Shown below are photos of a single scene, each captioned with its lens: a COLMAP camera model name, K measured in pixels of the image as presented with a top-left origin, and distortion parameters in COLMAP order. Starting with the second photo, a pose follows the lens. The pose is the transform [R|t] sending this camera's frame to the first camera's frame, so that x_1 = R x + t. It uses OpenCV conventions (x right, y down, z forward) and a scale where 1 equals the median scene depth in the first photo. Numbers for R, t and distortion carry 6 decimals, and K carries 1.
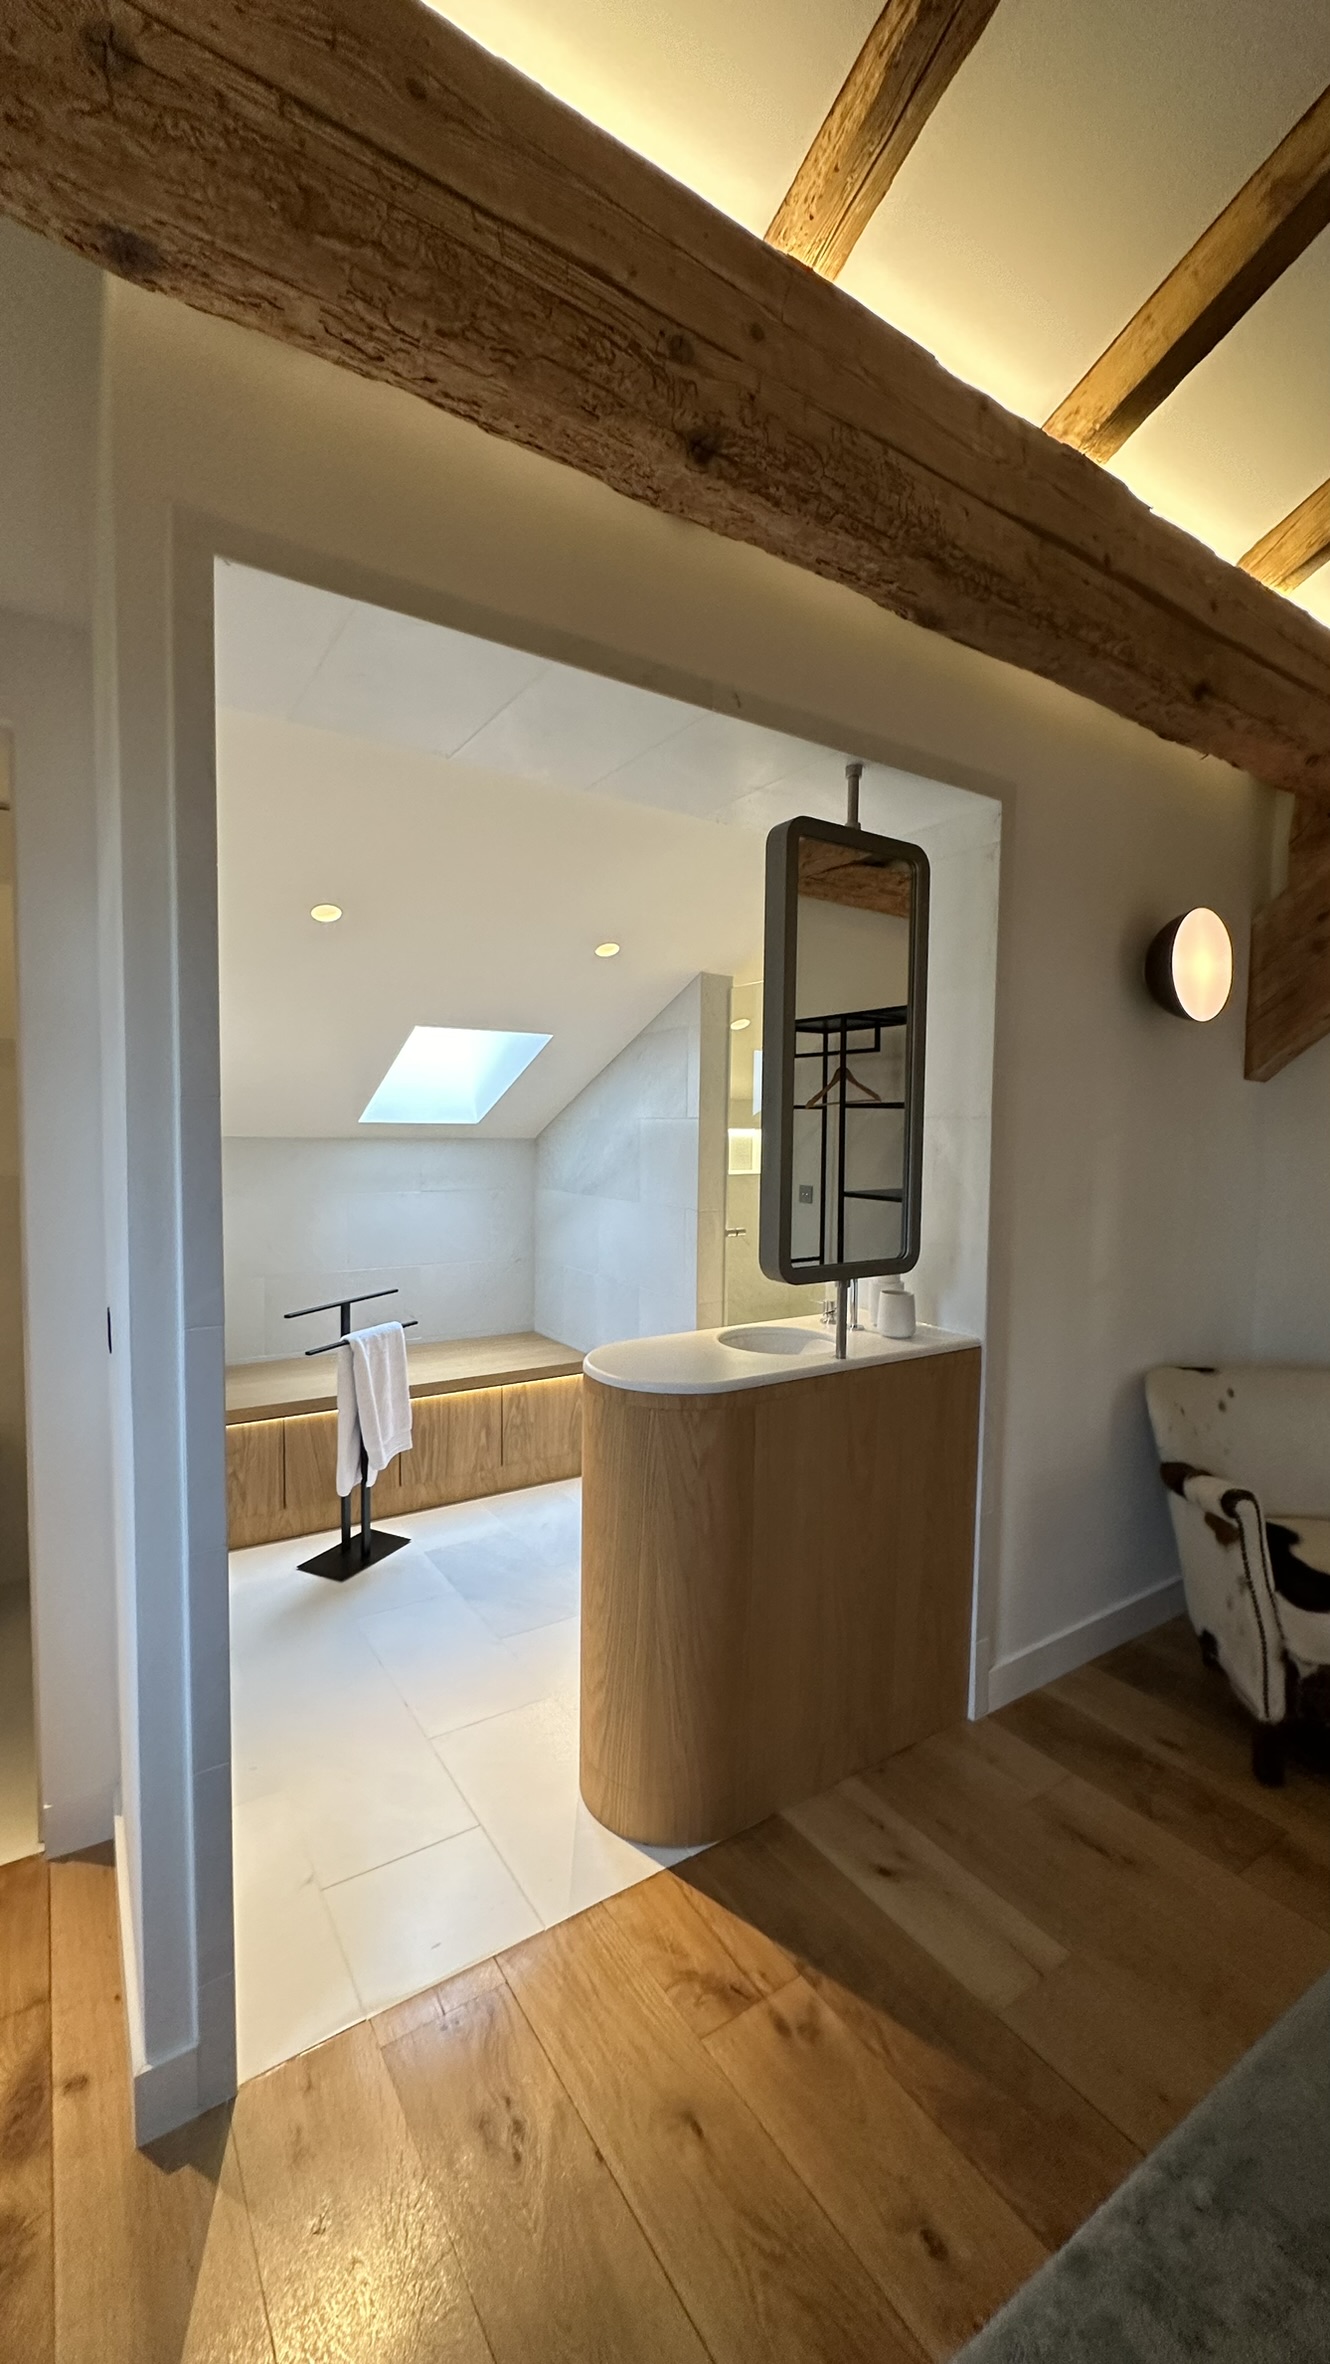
lens RADIAL K [[936.7, 0, 674.9], [0, 936.7, 1180.6], [0, 0, 1]] dist [-0.002346, -0.000351]
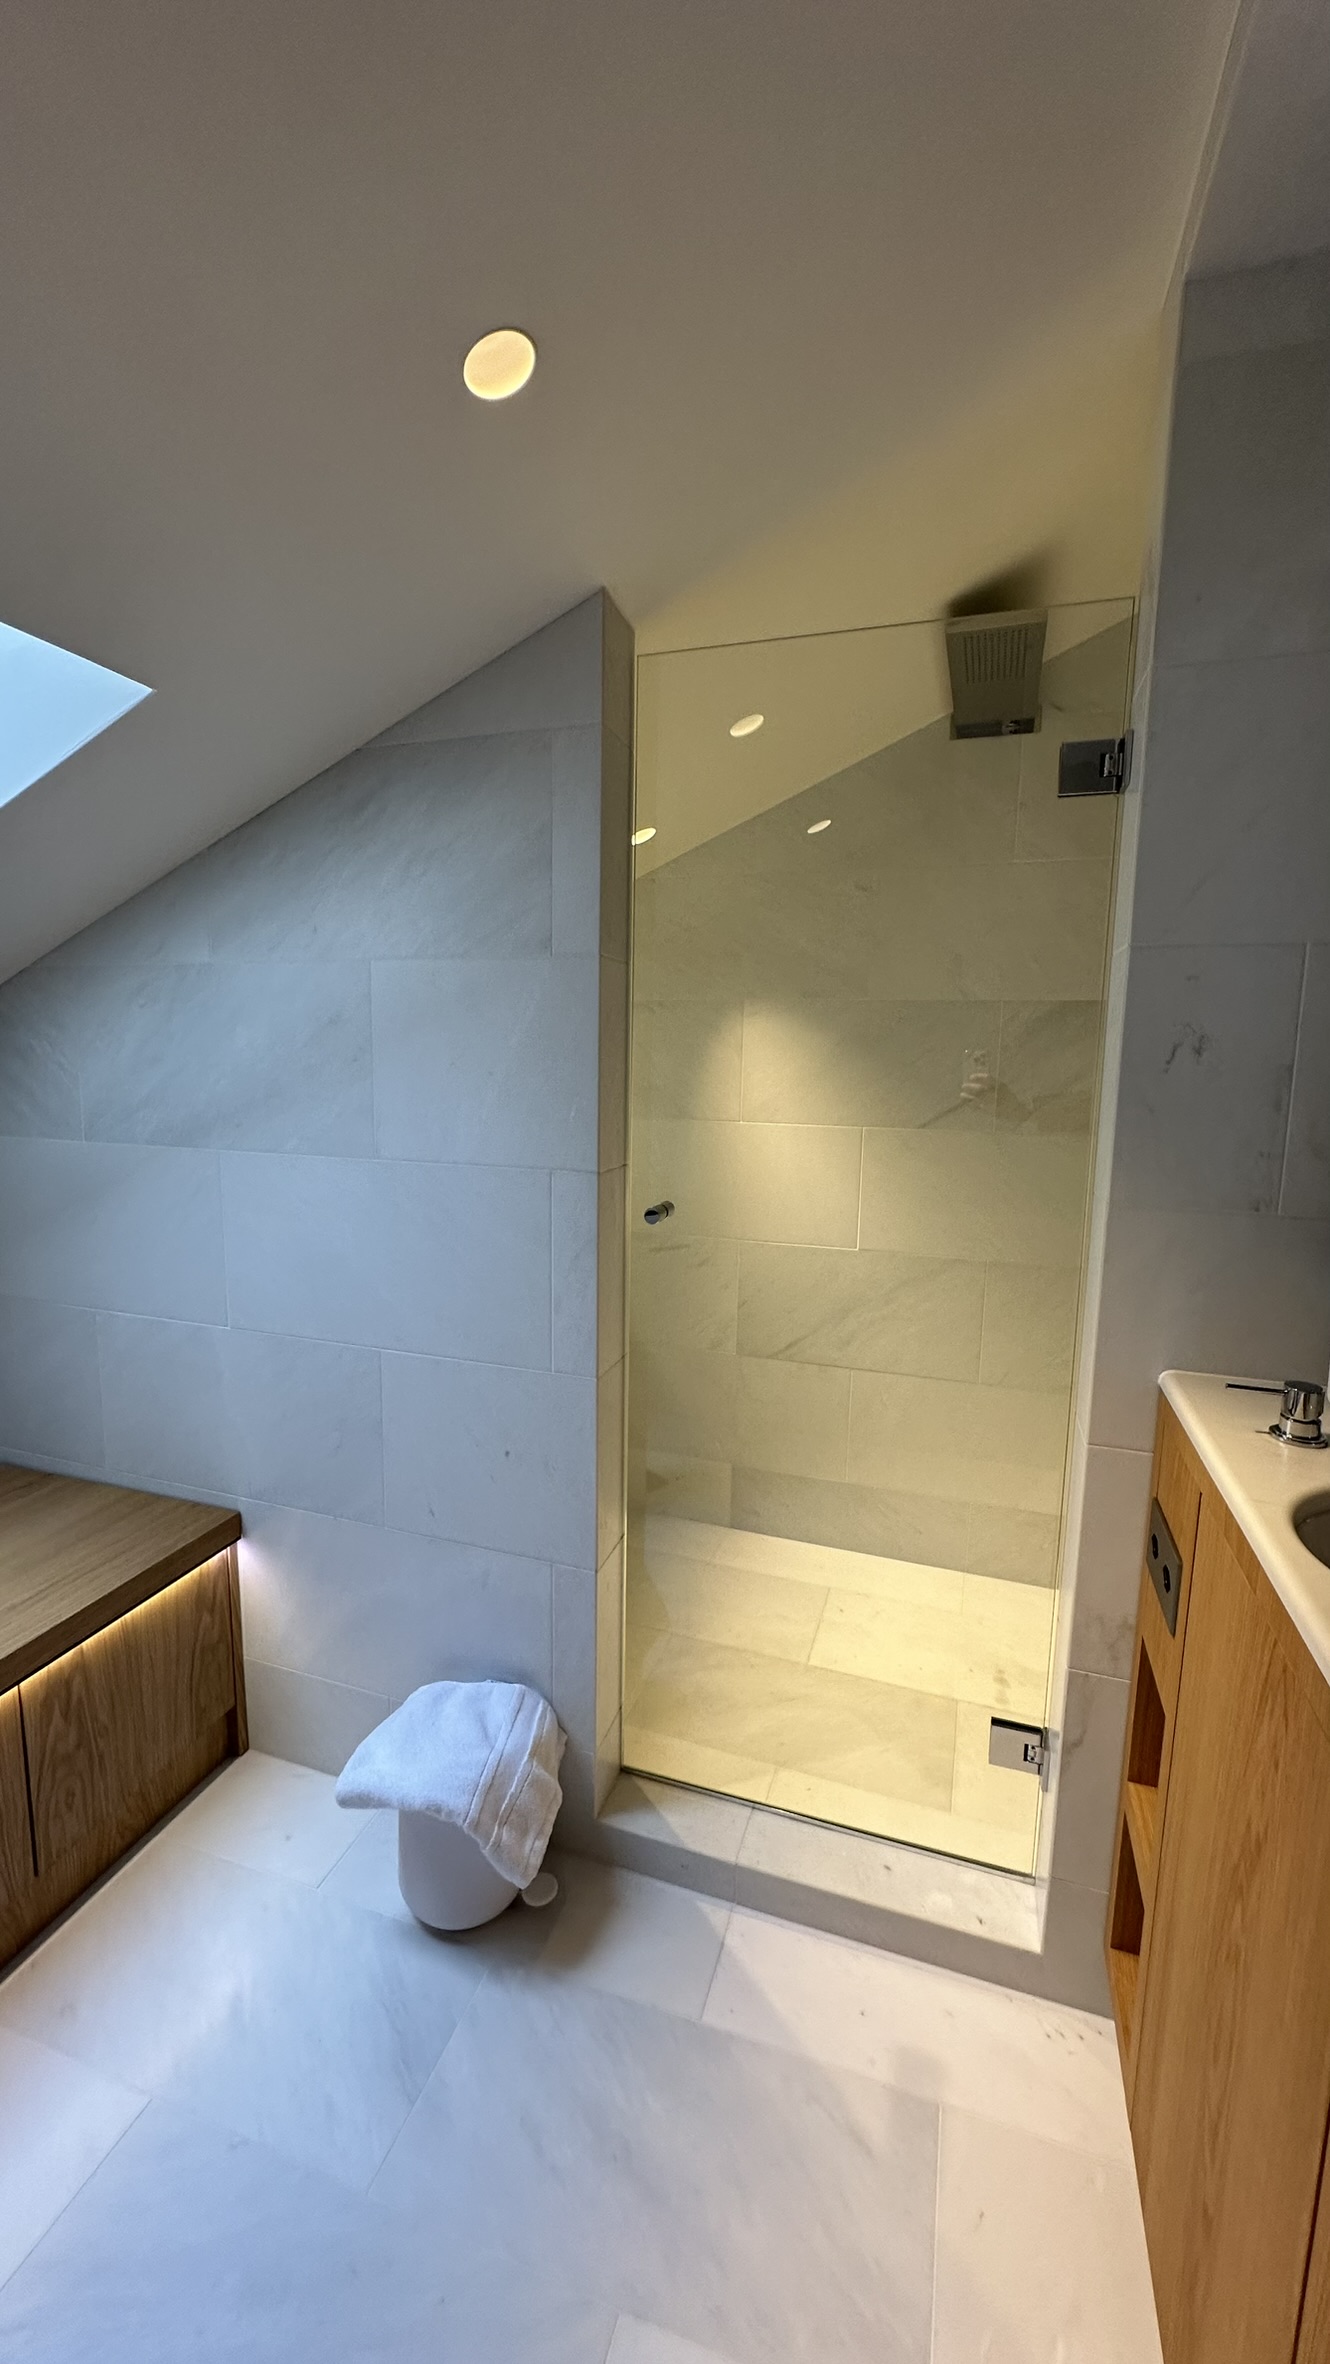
lens RADIAL K [[936.7, 0, 664.9], [0, 936.7, 1187.2], [0, 0, 1]] dist [-0.002346, -0.000351]
pose [[0.780485, -0.085339, 0.619323, -0.195110], [0.029867, 0.994598, 0.099410, -0.002149], [-0.624461, -0.059091, 0.778817, 0.560376]]
